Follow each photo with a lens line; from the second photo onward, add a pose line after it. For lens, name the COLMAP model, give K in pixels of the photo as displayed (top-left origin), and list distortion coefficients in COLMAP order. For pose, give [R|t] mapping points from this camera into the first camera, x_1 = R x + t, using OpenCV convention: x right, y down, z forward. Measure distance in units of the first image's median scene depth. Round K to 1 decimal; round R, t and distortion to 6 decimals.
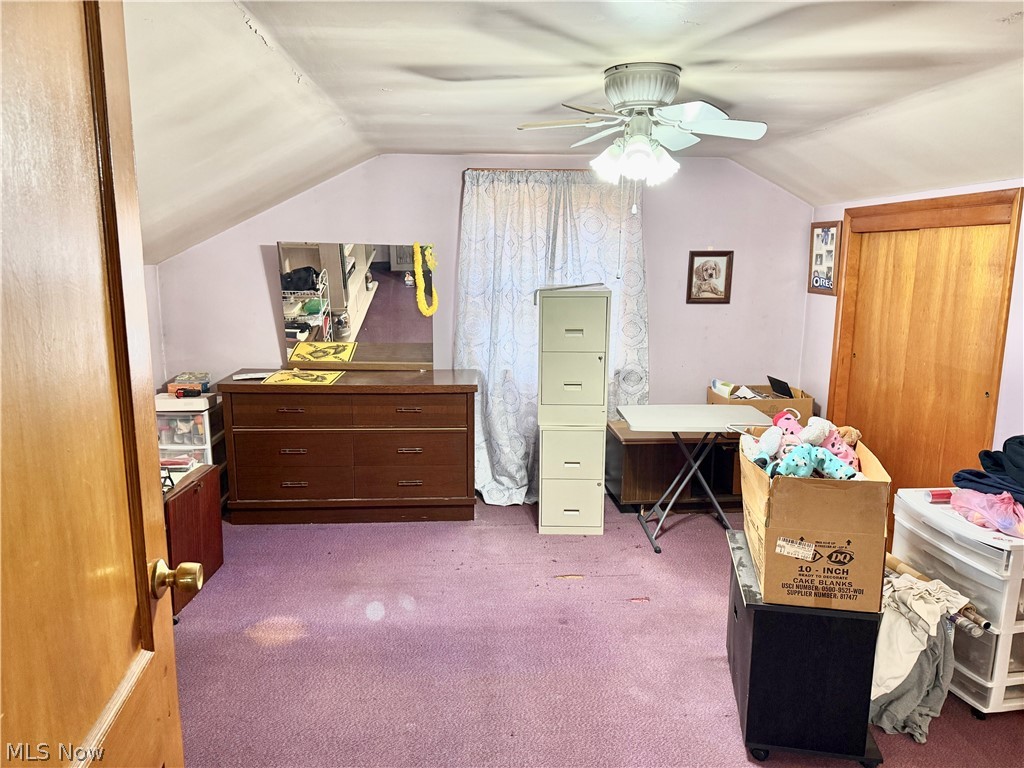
lens RADIAL K [[694.2, 0, 506.8], [0, 694.2, 384.4], [0, 0, 1]] dist [0.037292, -0.040146]
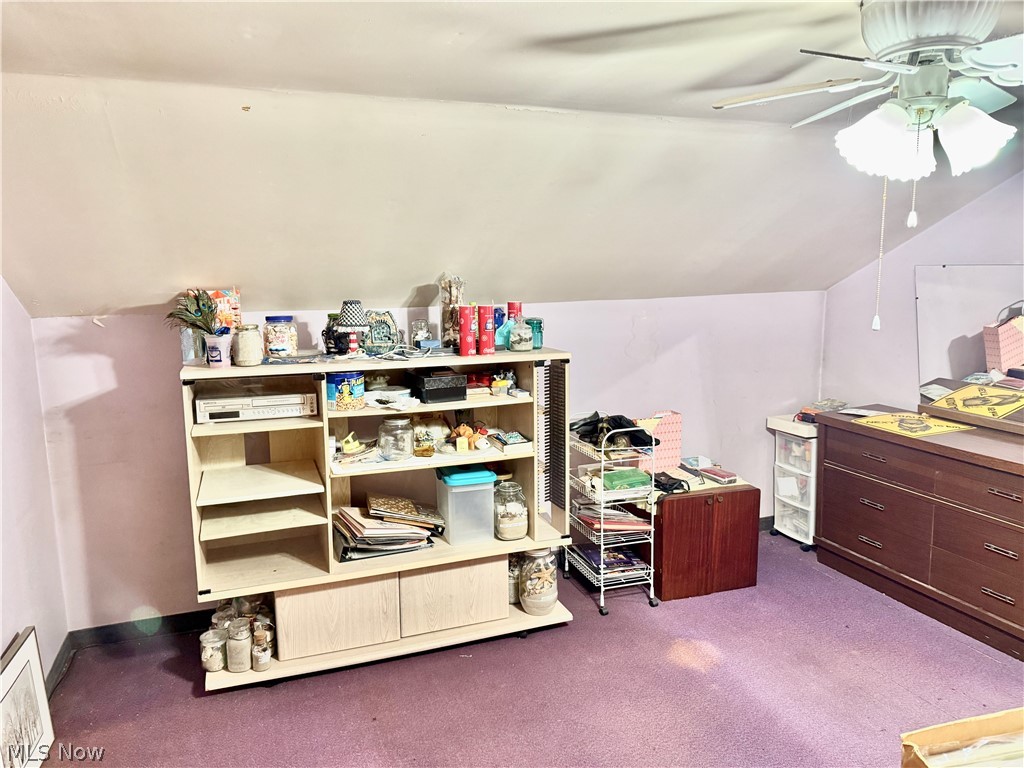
lens RADIAL K [[694.2, 0, 507.8], [0, 694.2, 378.1], [0, 0, 1]] dist [0.037292, -0.040146]
pose [[0.342343, 0.130065, -0.930529, 0.332857], [-0.161499, 0.983778, 0.078092, -0.054440], [0.925591, 0.123545, 0.357795, 0.238605]]
